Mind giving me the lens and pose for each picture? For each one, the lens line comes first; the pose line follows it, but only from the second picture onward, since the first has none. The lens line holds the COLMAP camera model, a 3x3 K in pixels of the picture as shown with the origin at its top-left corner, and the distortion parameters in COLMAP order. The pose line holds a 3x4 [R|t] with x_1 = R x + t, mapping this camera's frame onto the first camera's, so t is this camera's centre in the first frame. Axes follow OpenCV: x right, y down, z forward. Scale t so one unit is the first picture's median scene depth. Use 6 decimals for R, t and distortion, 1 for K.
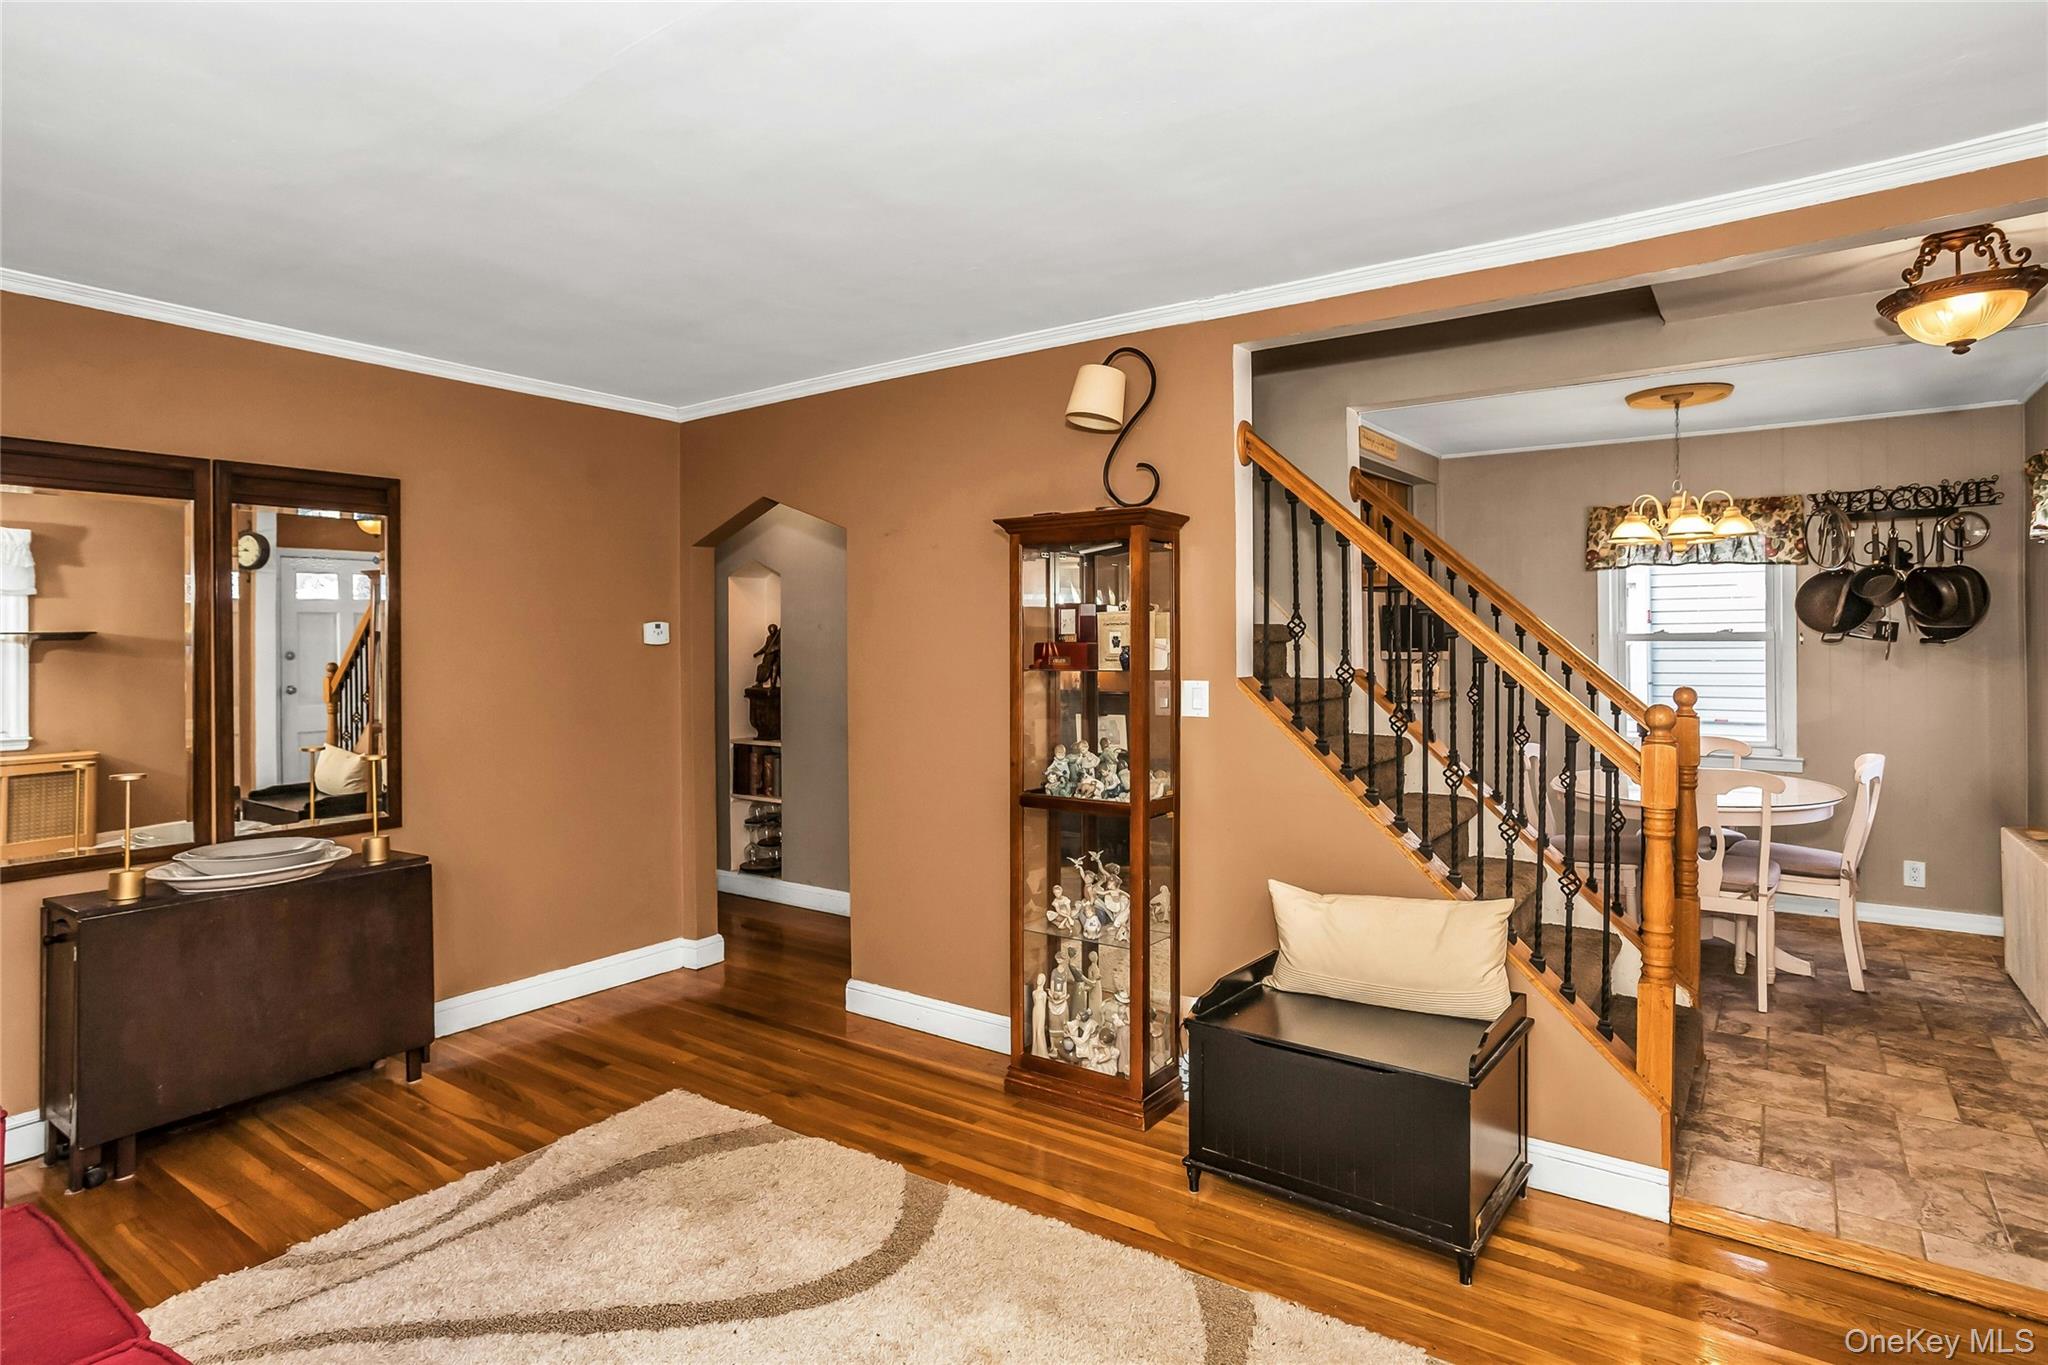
lens RADIAL K [[1087.2, 0, 1021.1], [0, 1087.2, 642.6], [0, 0, 1]] dist [-0.001900, -0.000365]
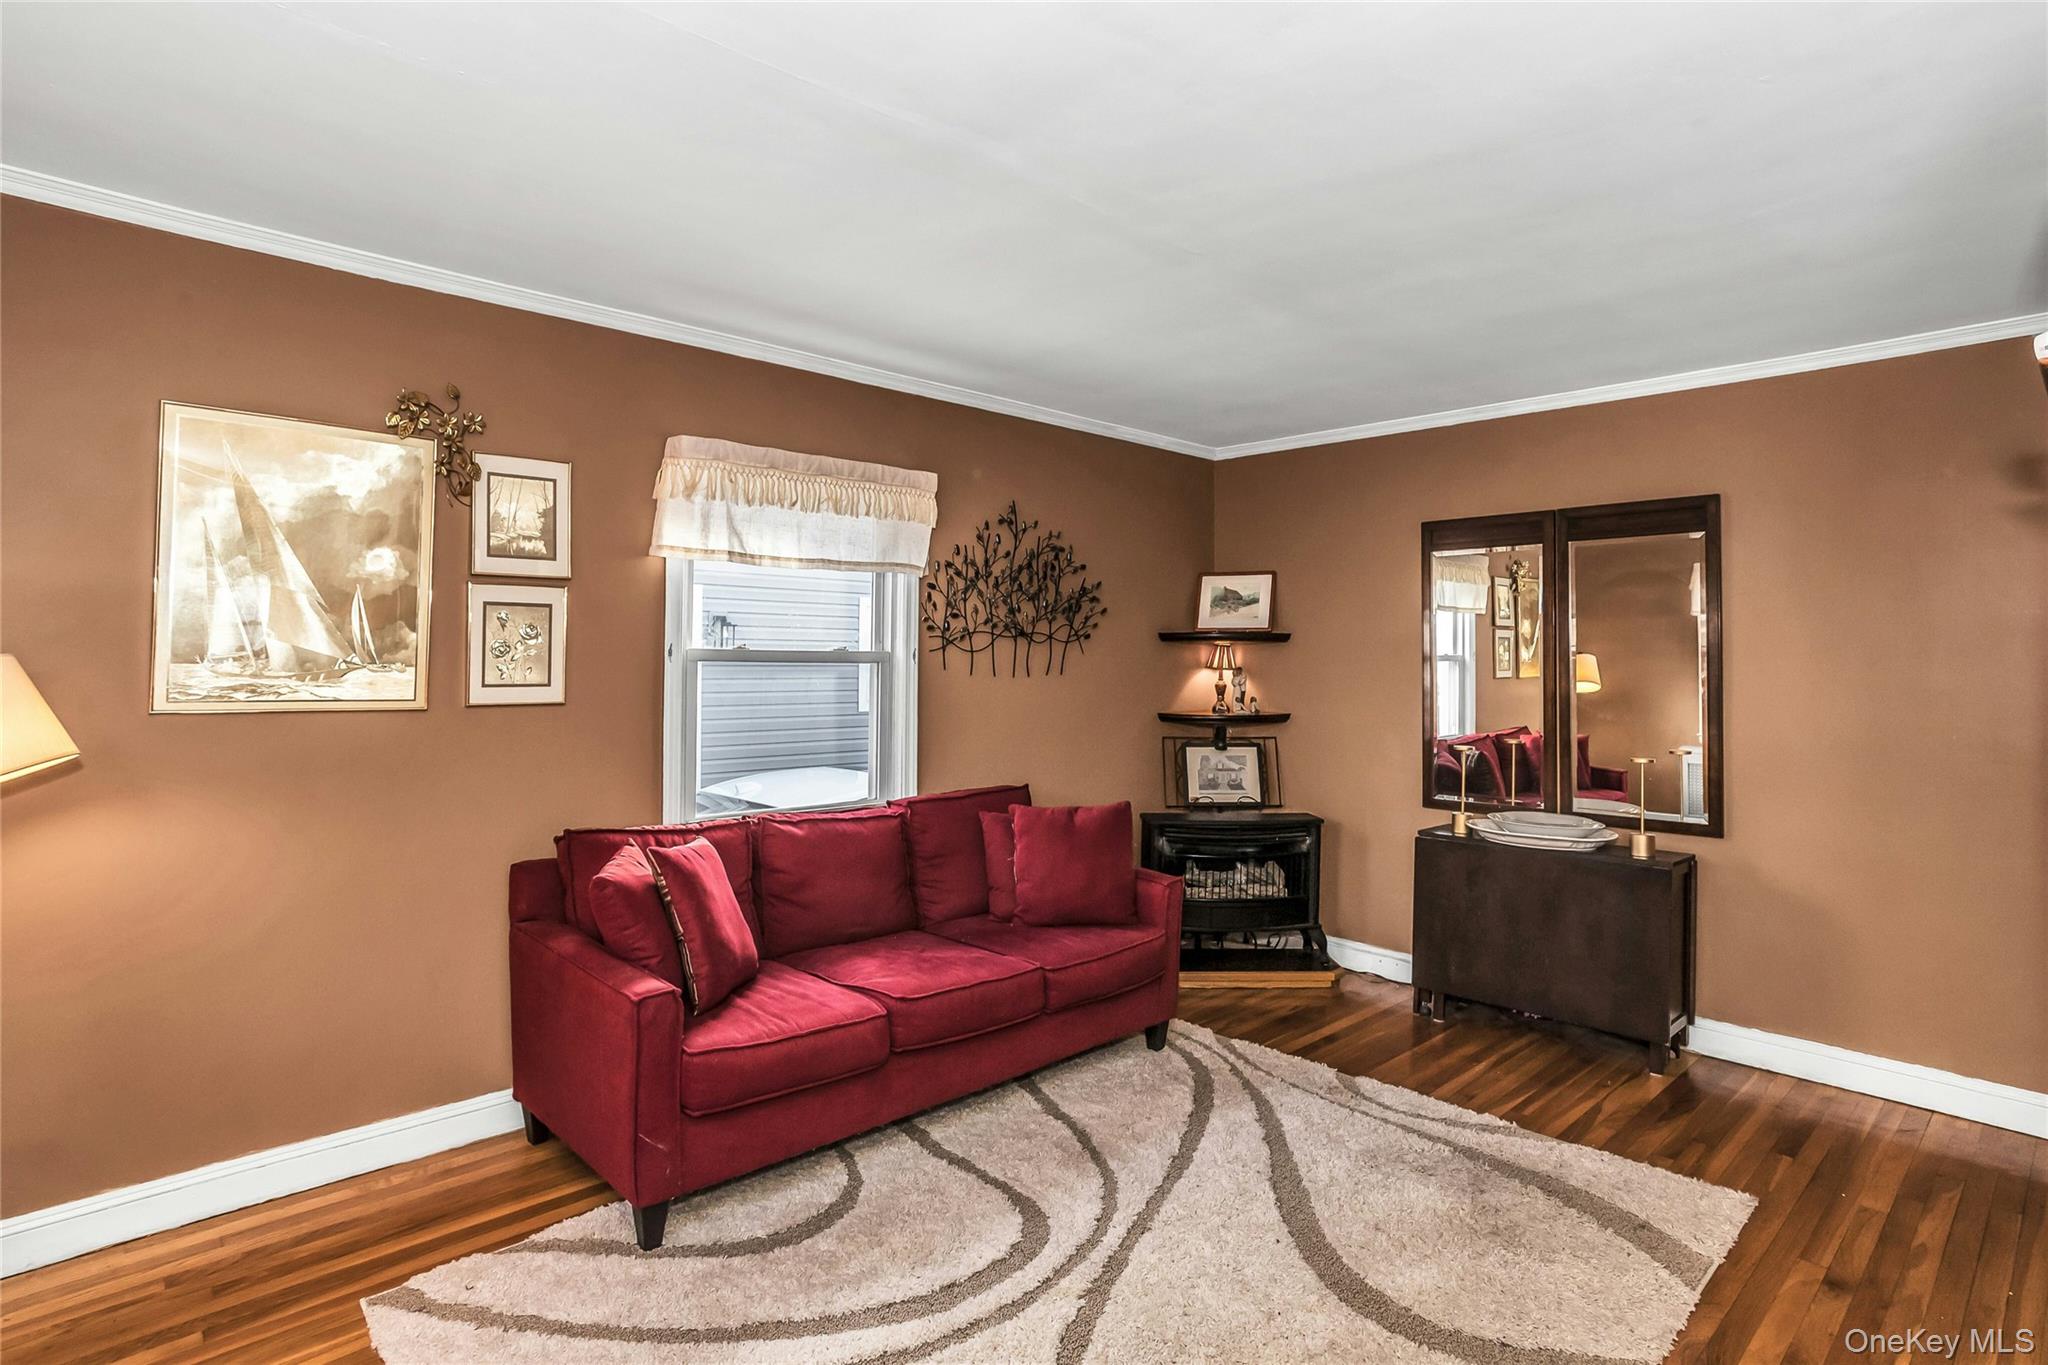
lens RADIAL K [[1096.5, 0, 1019.9], [0, 1096.5, 639.9], [0, 0, 1]] dist [0.037813, 0.000308]
pose [[-0.162603, -0.003407, -0.986686, 0.681457], [-0.007096, 0.999972, -0.002284, -0.008382], [0.986666, 0.006630, -0.162622, 0.641453]]
